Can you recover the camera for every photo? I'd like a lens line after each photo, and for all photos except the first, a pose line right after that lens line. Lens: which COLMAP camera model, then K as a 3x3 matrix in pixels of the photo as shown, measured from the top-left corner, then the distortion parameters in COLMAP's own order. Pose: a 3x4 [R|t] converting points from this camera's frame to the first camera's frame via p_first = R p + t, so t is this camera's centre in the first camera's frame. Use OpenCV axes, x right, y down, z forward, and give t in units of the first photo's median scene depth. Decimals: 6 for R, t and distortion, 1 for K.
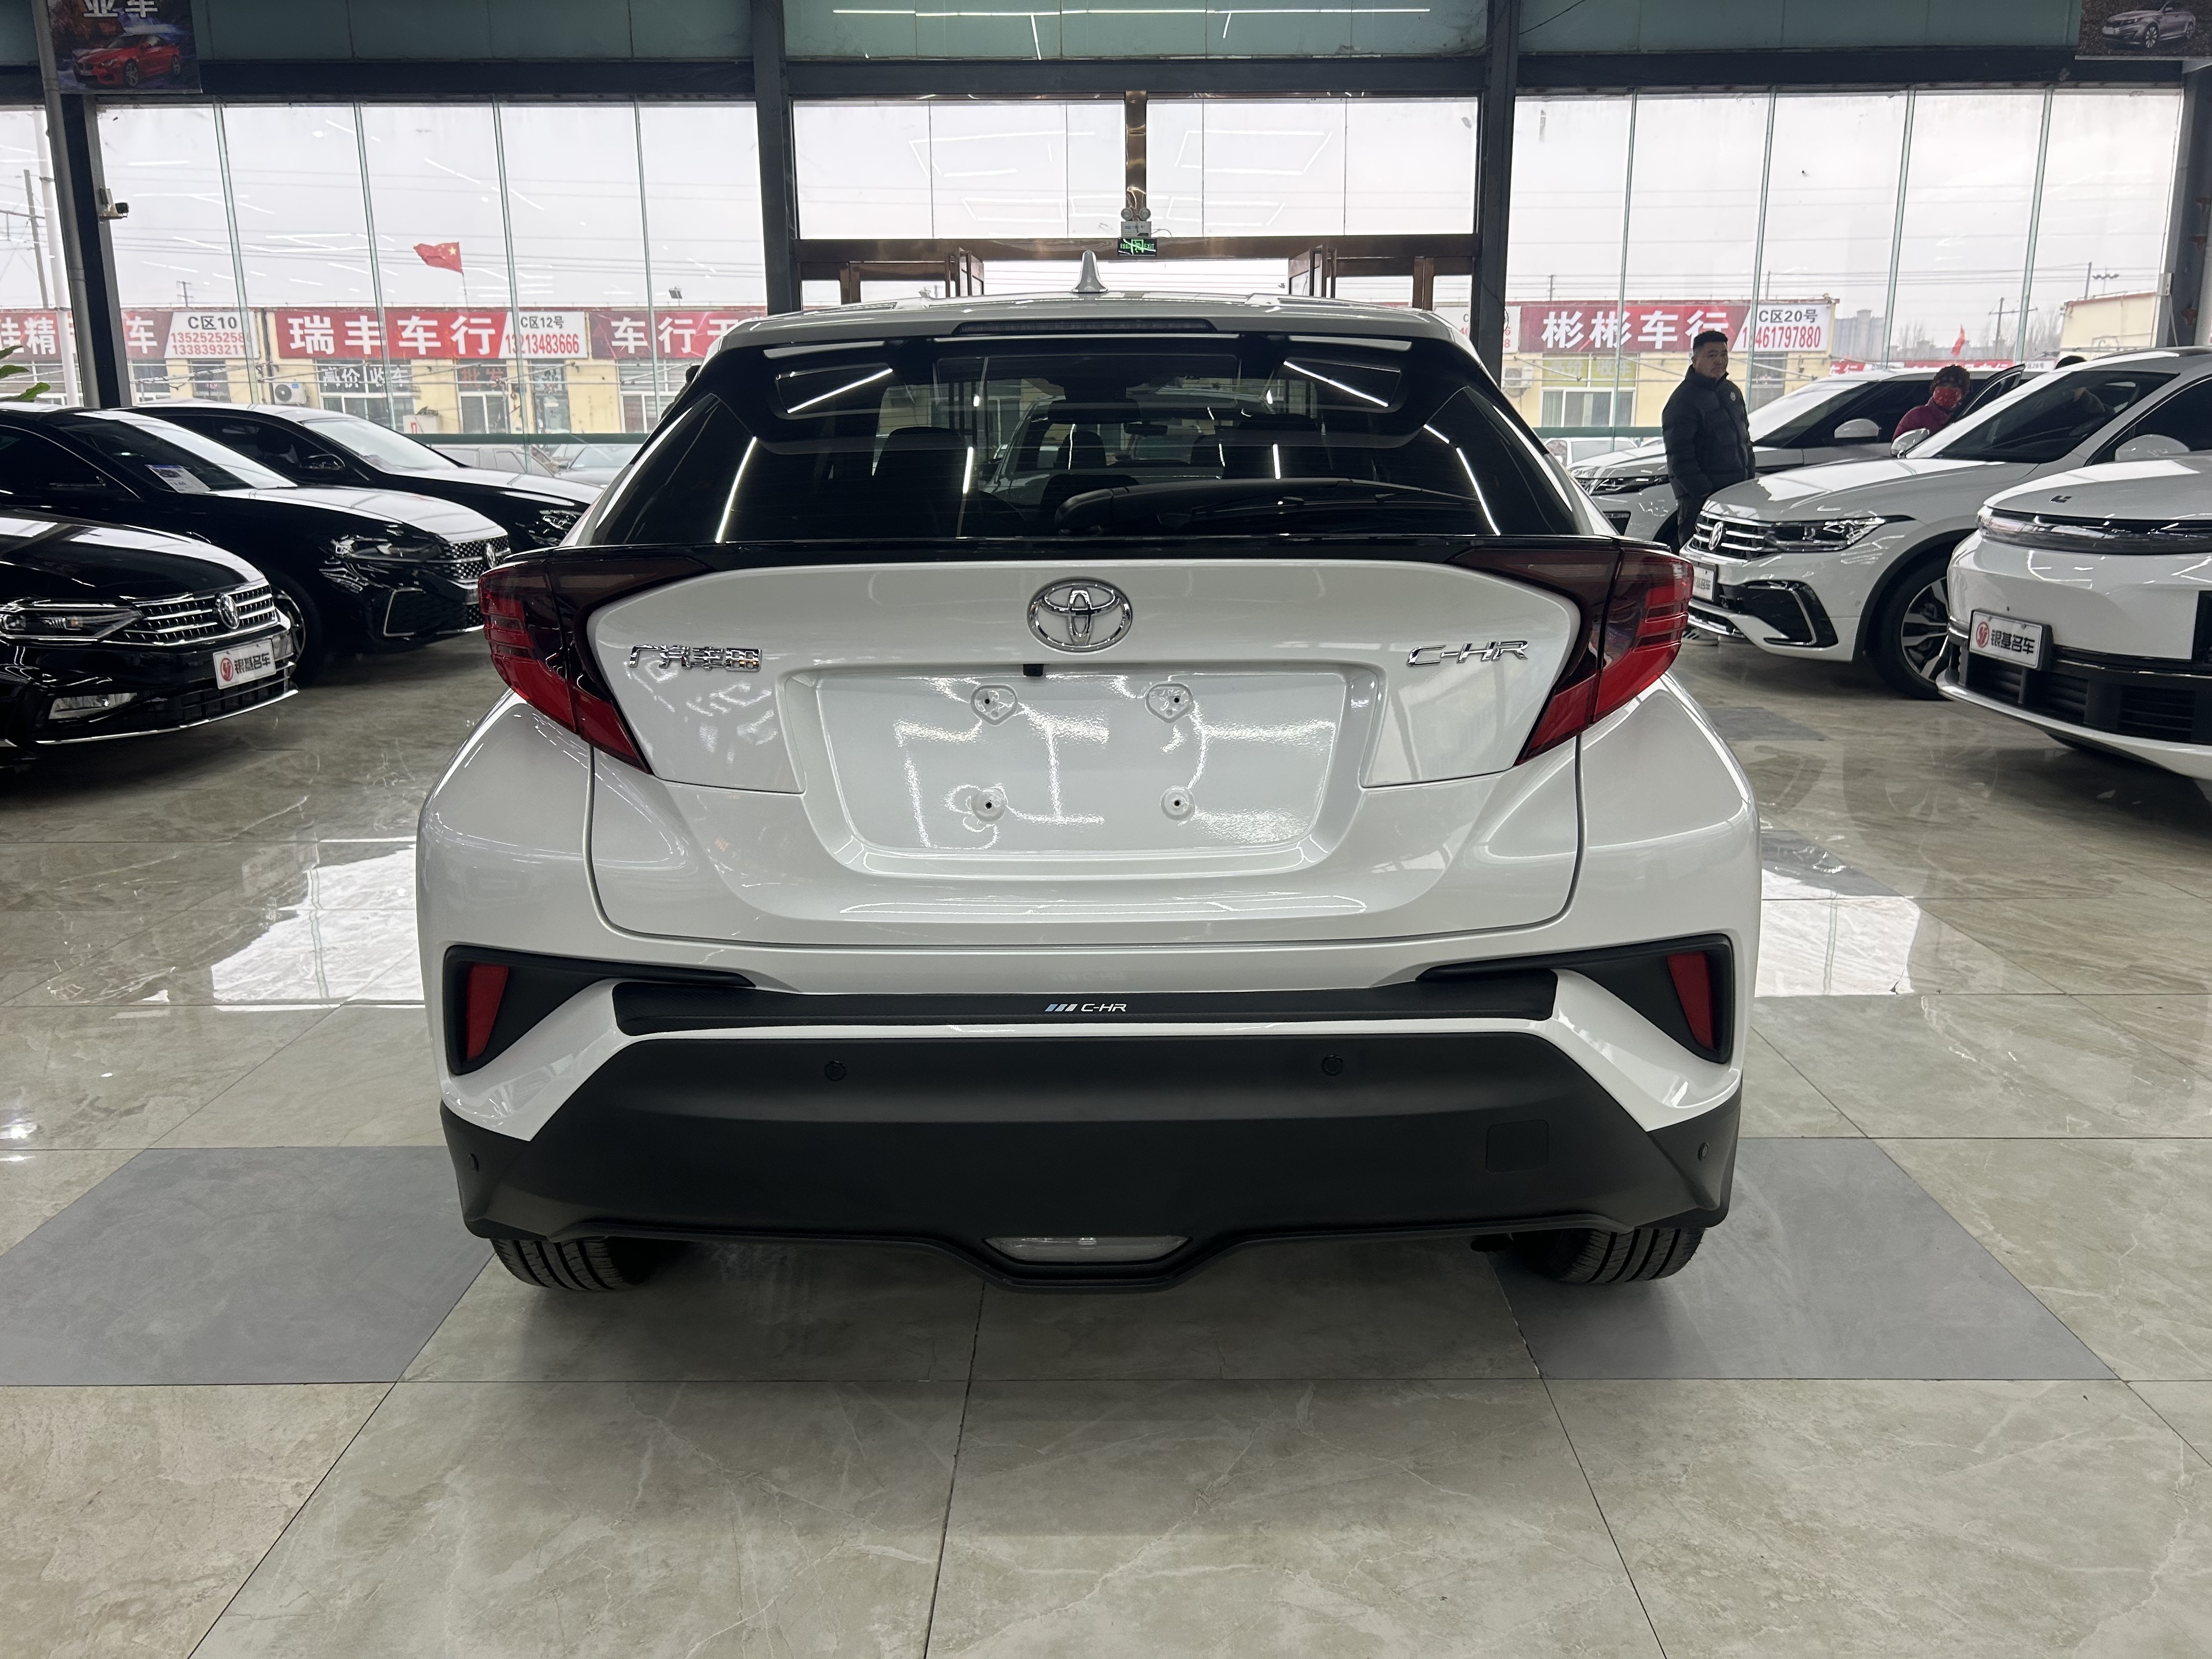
lens RADIAL K [[1679.8, 0, 1104.9], [0, 1679.8, 802.4], [0, 0, 1]] dist [0.037577, -0.038098]
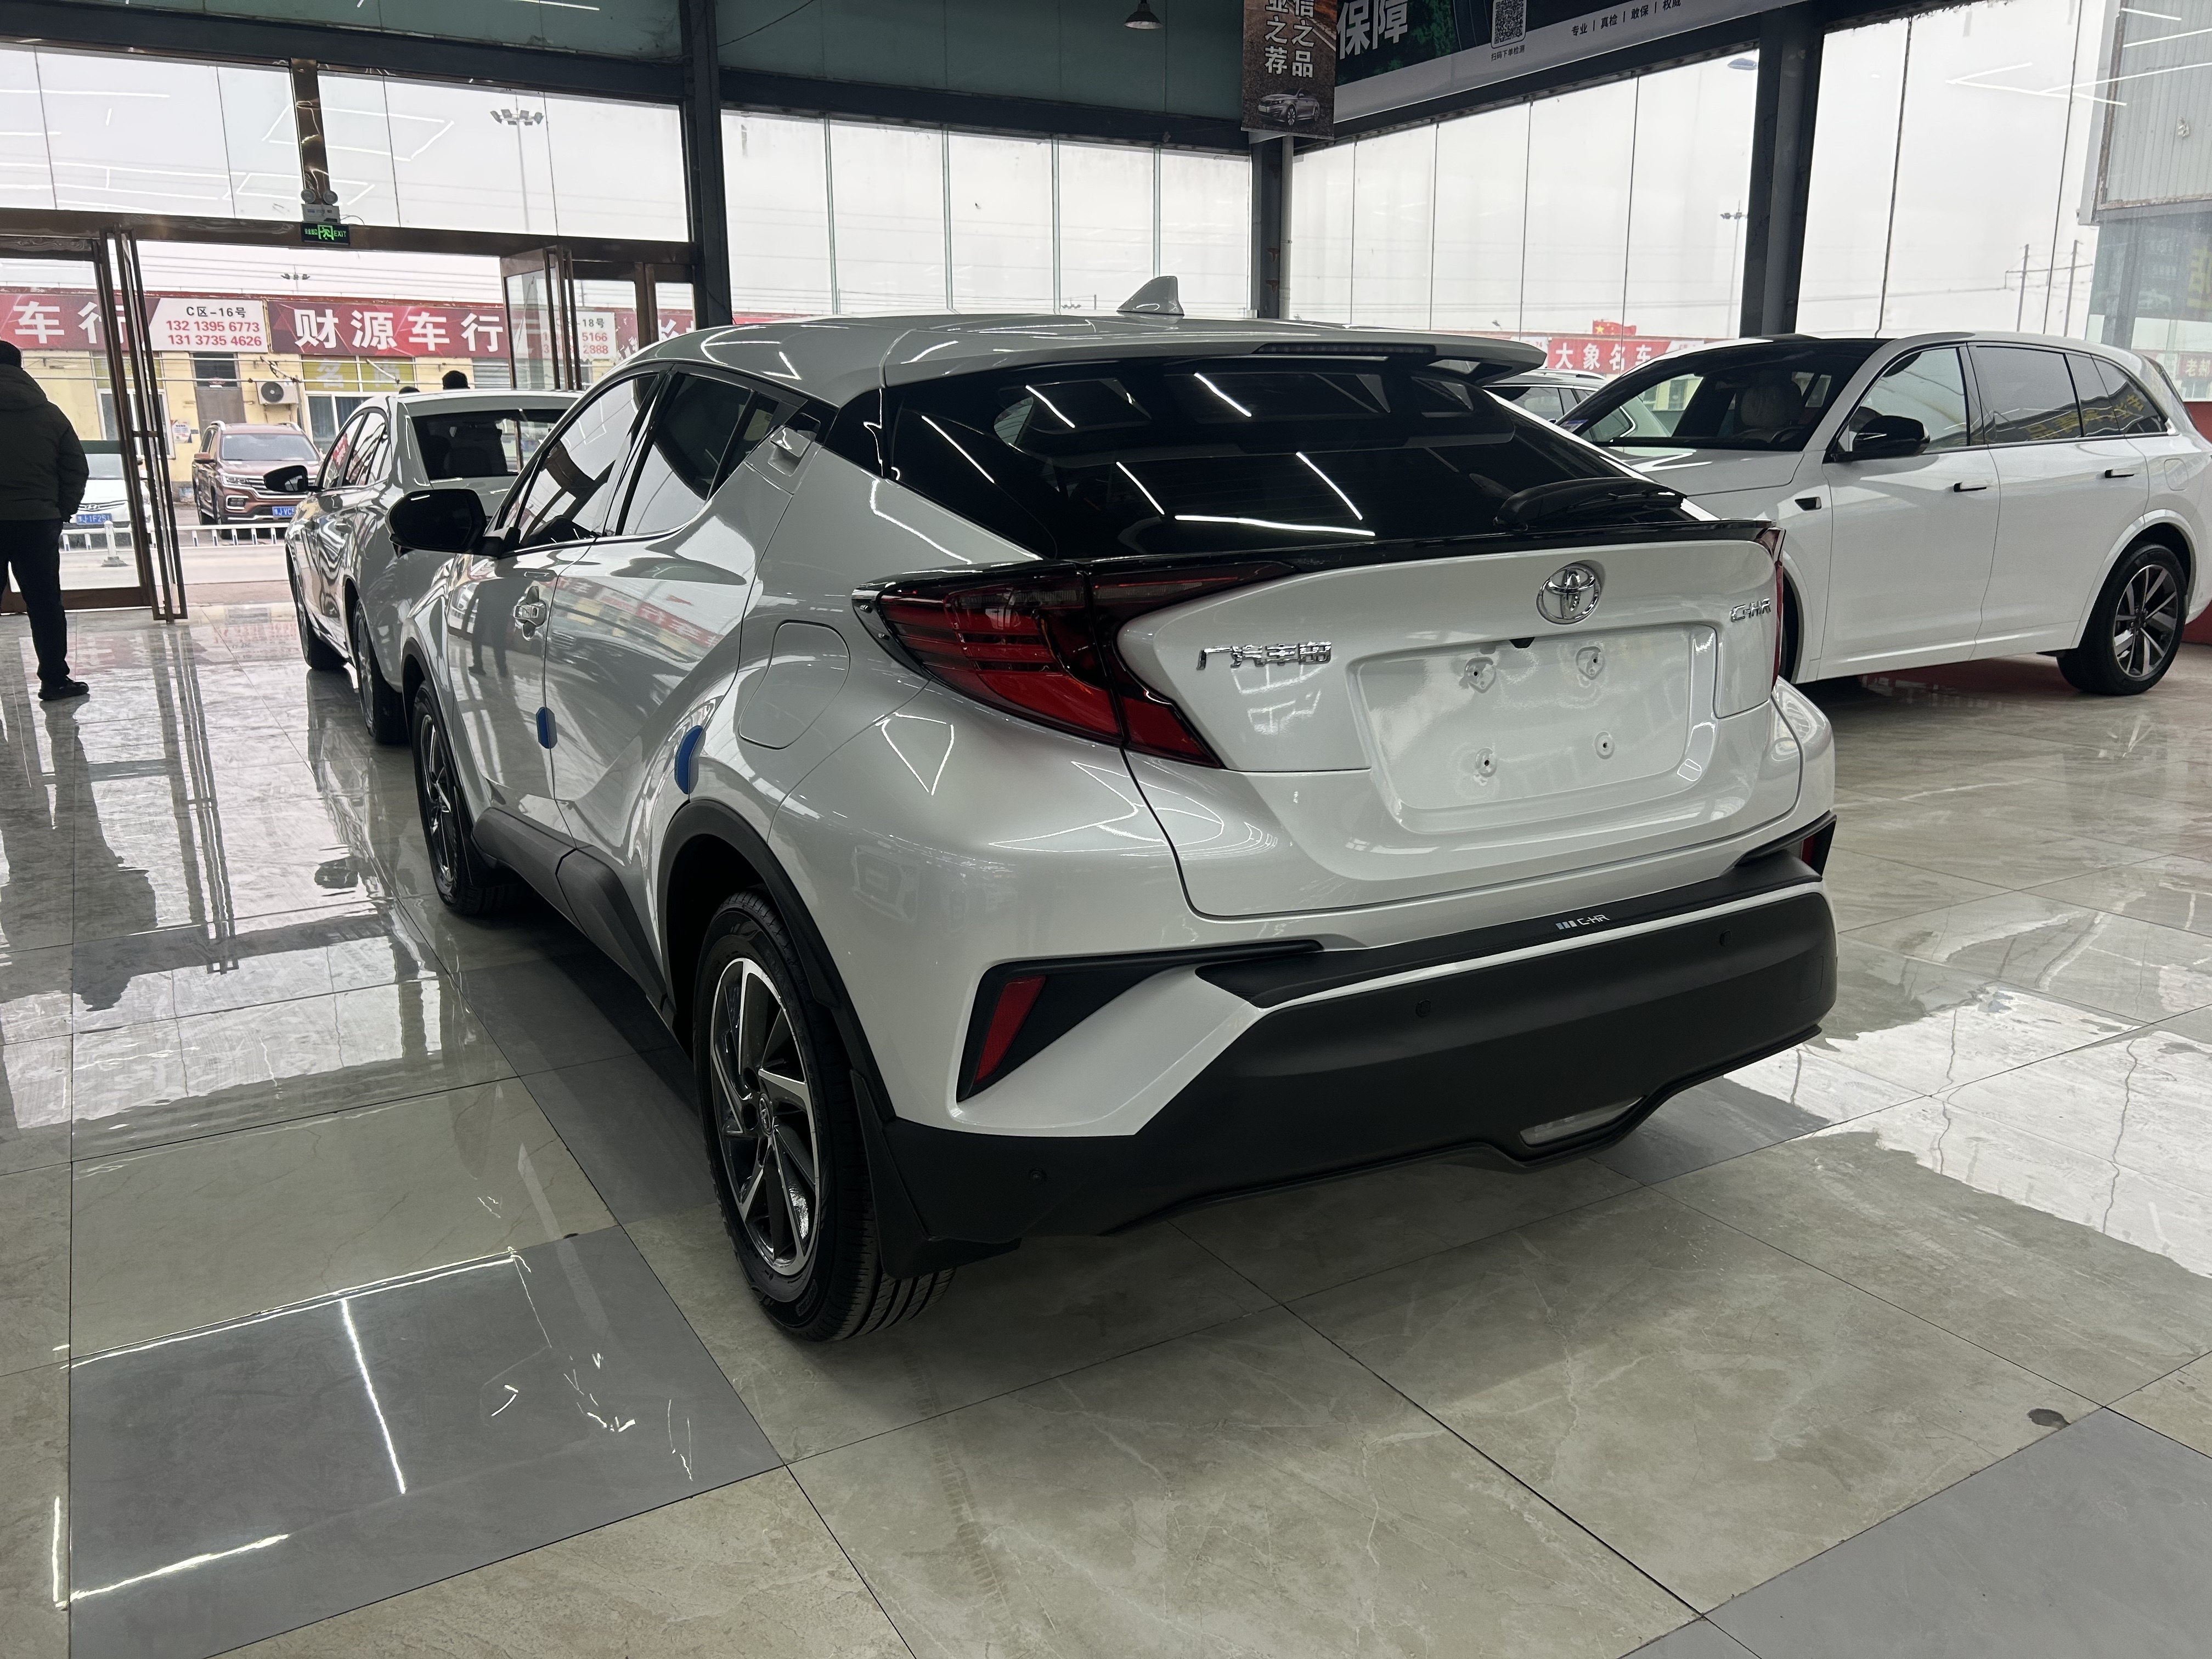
lens RADIAL K [[1675.6, 0, 1106.0], [0, 1675.6, 829.5], [0, 0, 1]] dist [0.035354, -0.040040]
pose [[0.857685, -0.118224, 0.500399, -0.546254], [0.112474, 0.992776, 0.041774, -0.019094], [-0.501722, 0.020453, 0.864787, 0.080257]]
